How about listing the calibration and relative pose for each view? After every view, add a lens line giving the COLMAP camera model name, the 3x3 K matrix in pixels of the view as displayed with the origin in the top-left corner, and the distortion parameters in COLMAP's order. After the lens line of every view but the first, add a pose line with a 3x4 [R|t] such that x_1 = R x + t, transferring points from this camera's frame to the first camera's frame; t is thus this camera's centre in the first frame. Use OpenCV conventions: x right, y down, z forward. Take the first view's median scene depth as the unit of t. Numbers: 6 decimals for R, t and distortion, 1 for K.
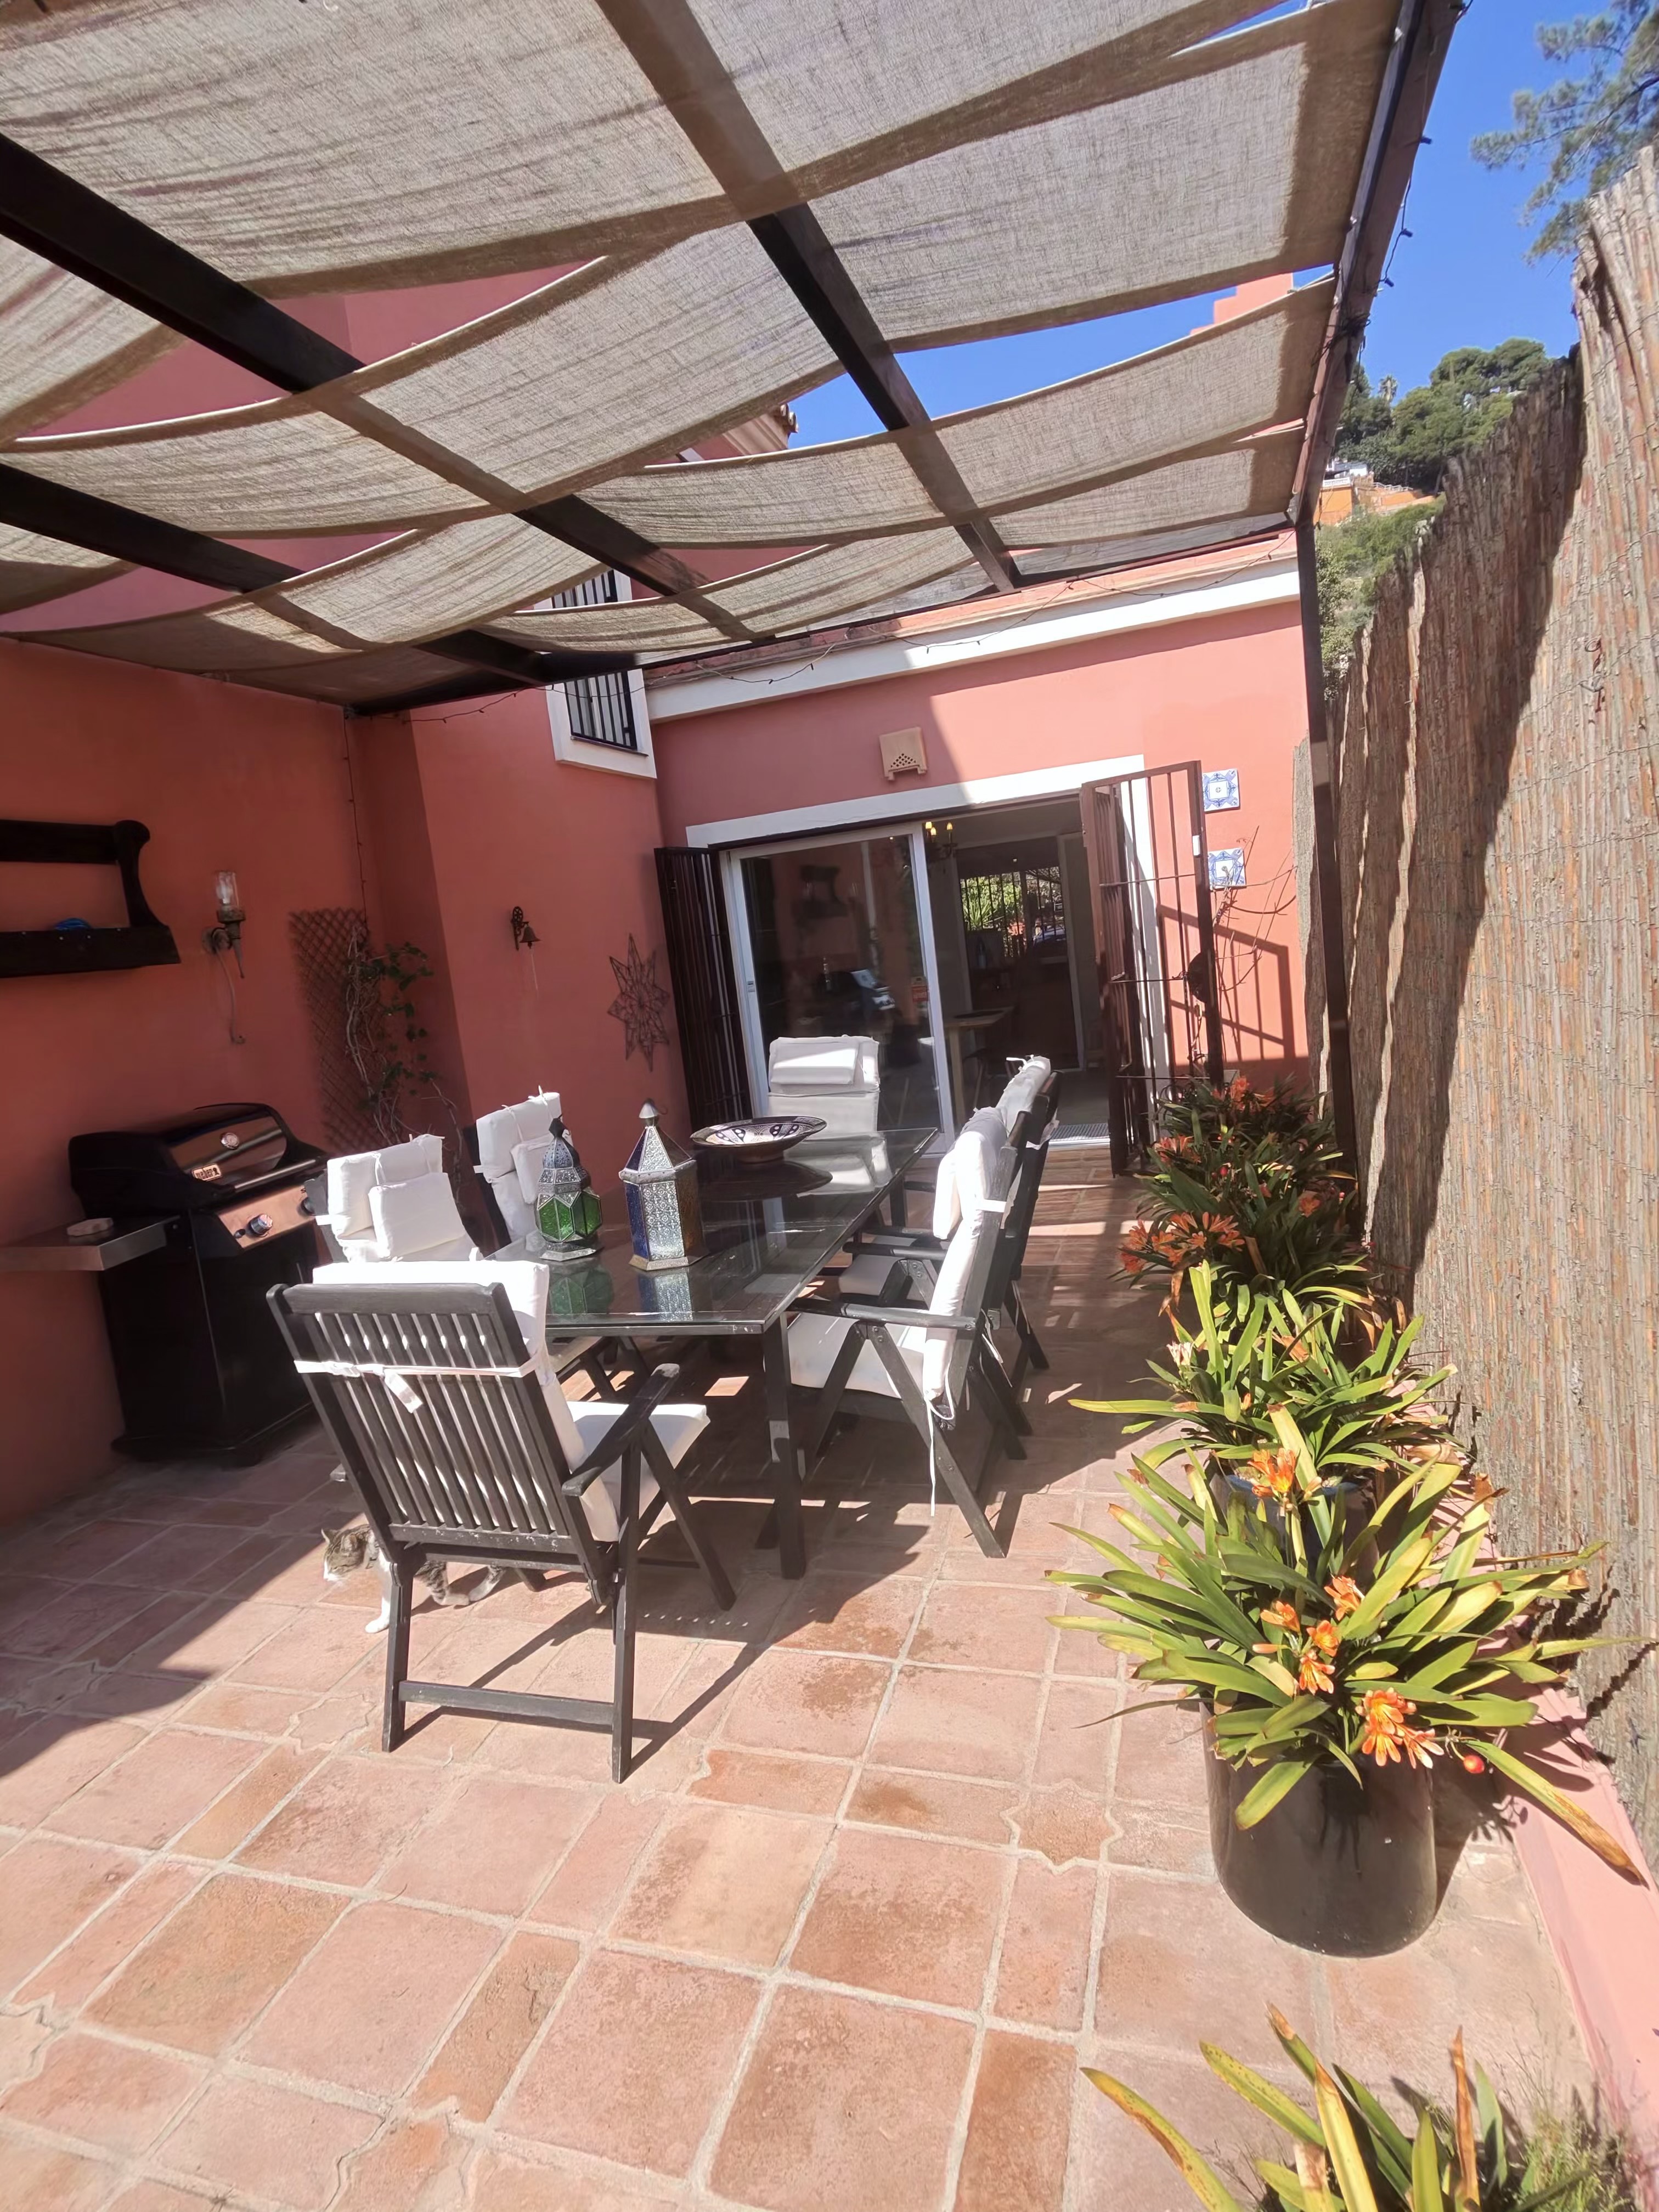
lens RADIAL K [[1312.0, 0, 824.1], [0, 1312.0, 1098.5], [0, 0, 1]] dist [-0.000195, 0.002670]
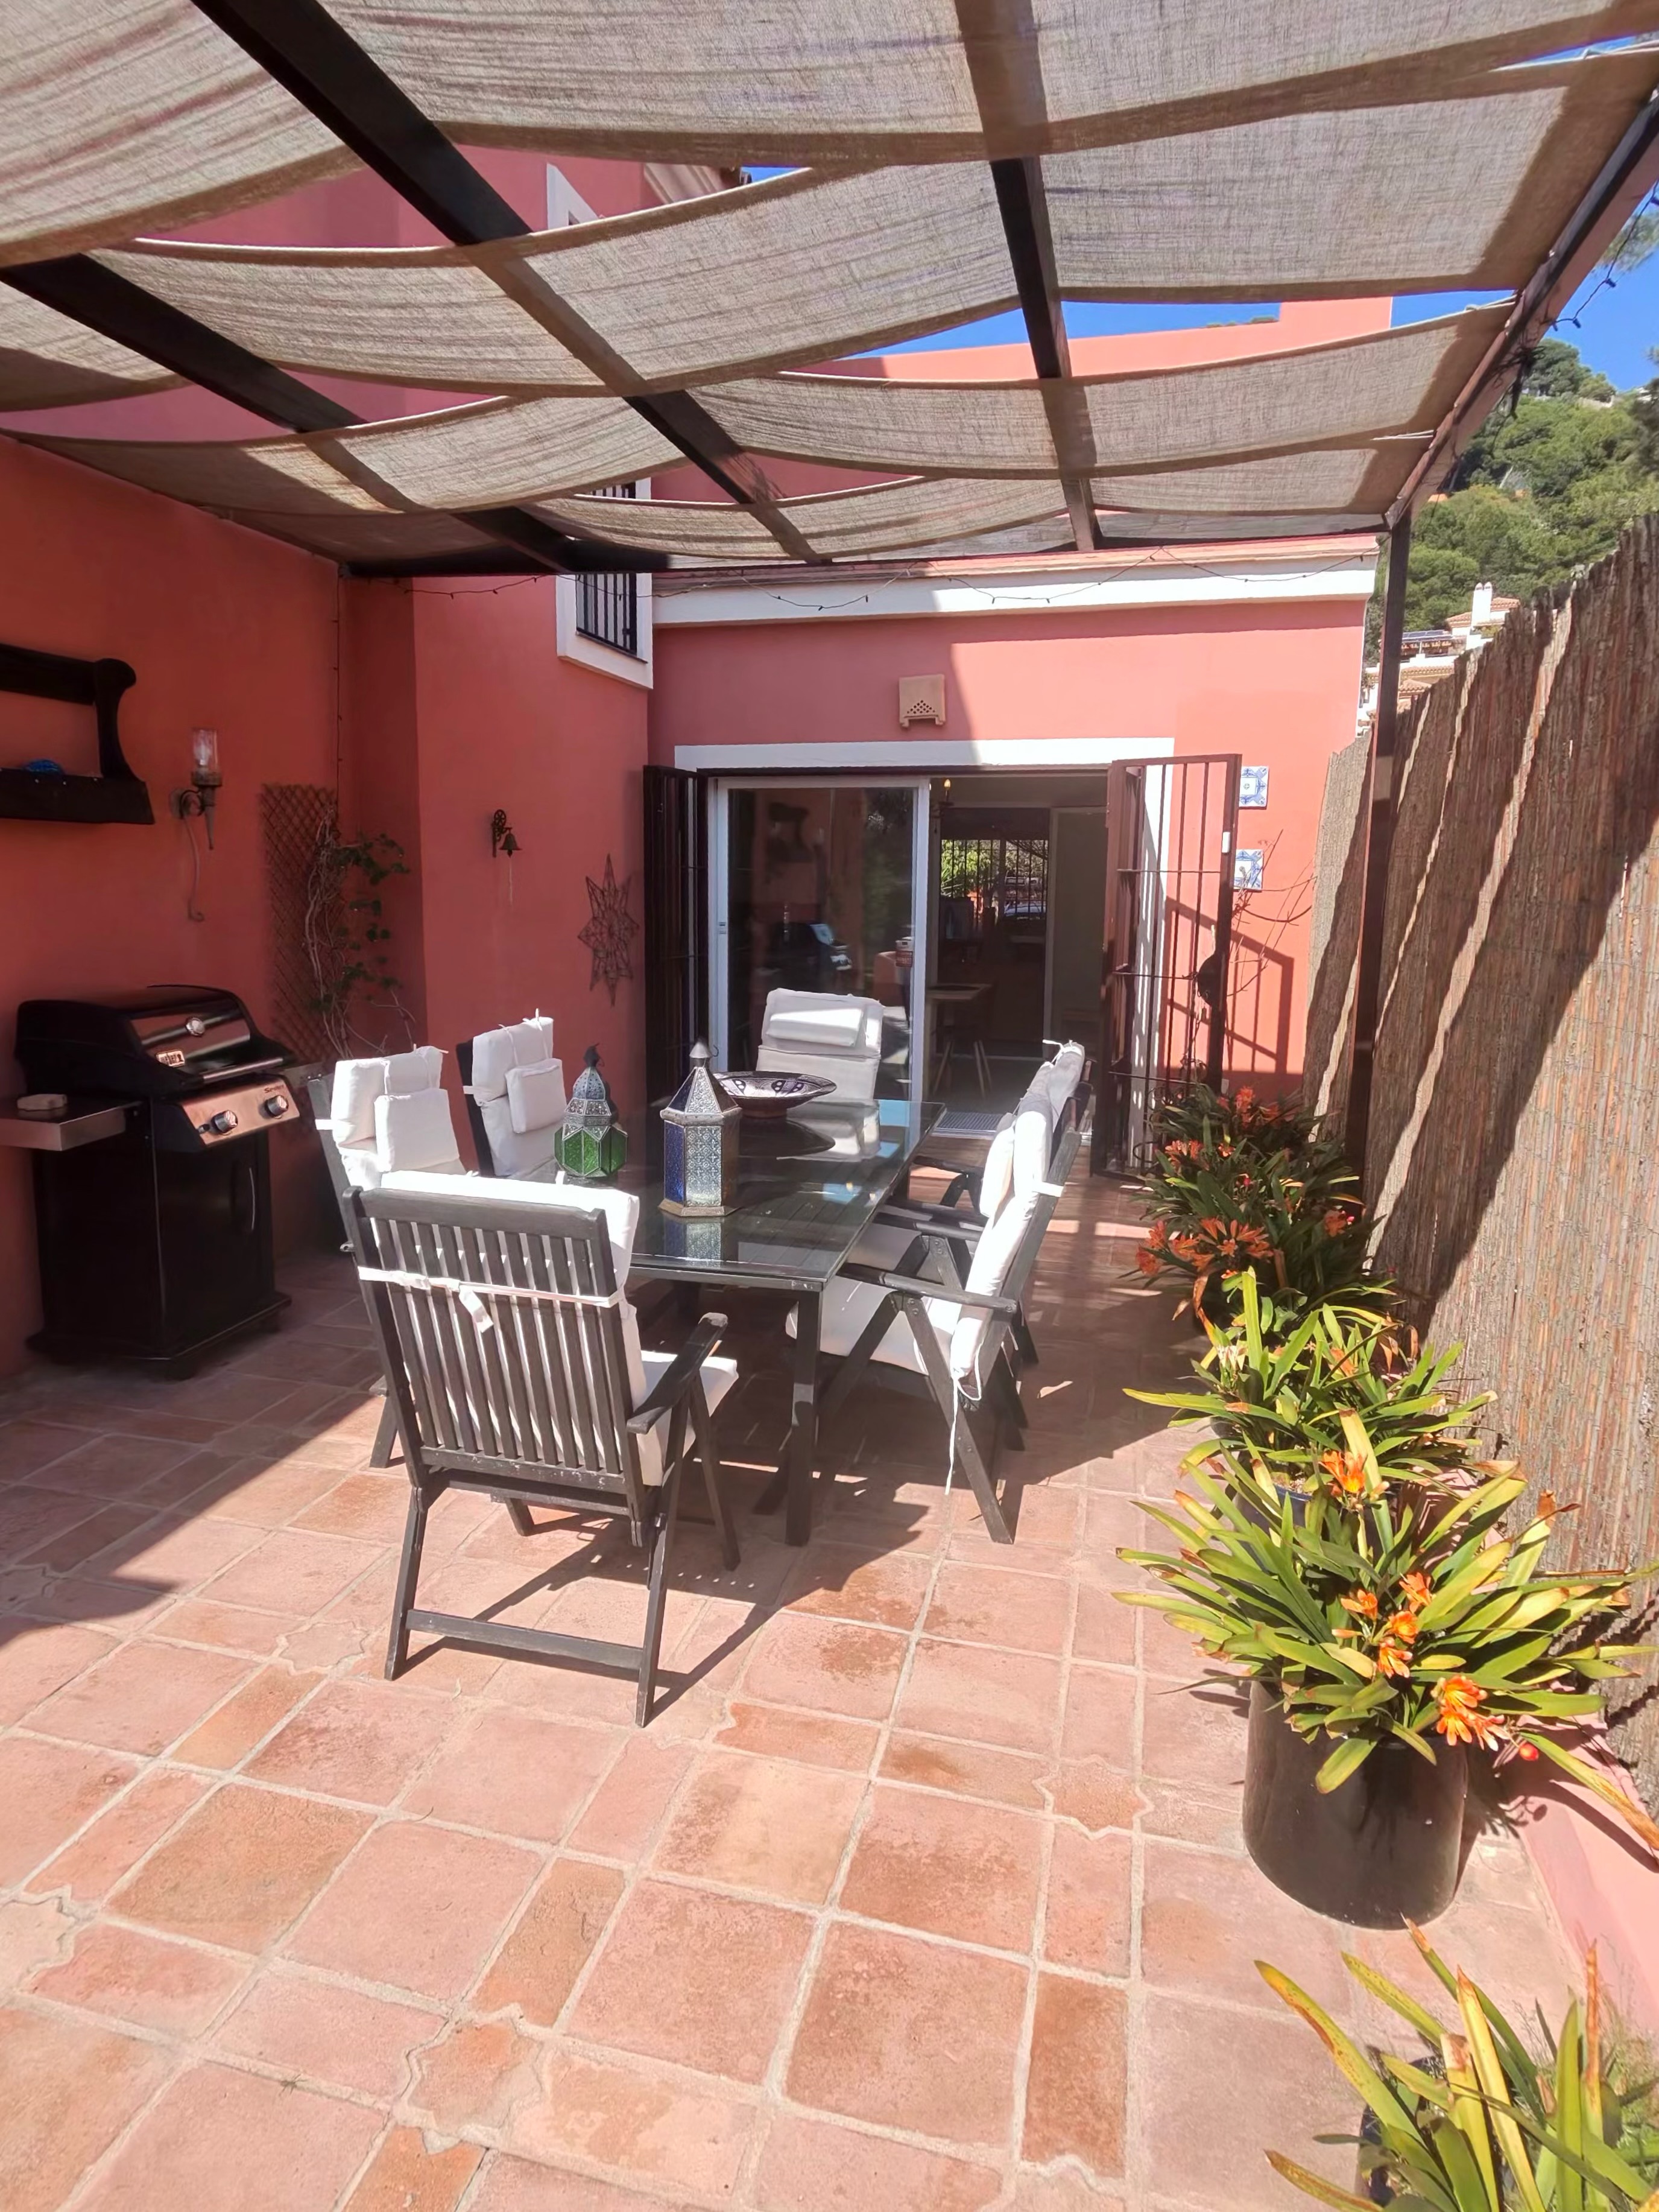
lens RADIAL K [[1449.8, 0, 829.3], [0, 1449.8, 1106.3], [0, 0, 1]] dist [-0.002992, 0.004395]
pose [[0.988942, 0.116977, 0.091158, -0.152279], [-0.119597, 0.992537, 0.023808, 0.015625], [-0.087692, -0.034447, 0.995552, -0.069015]]
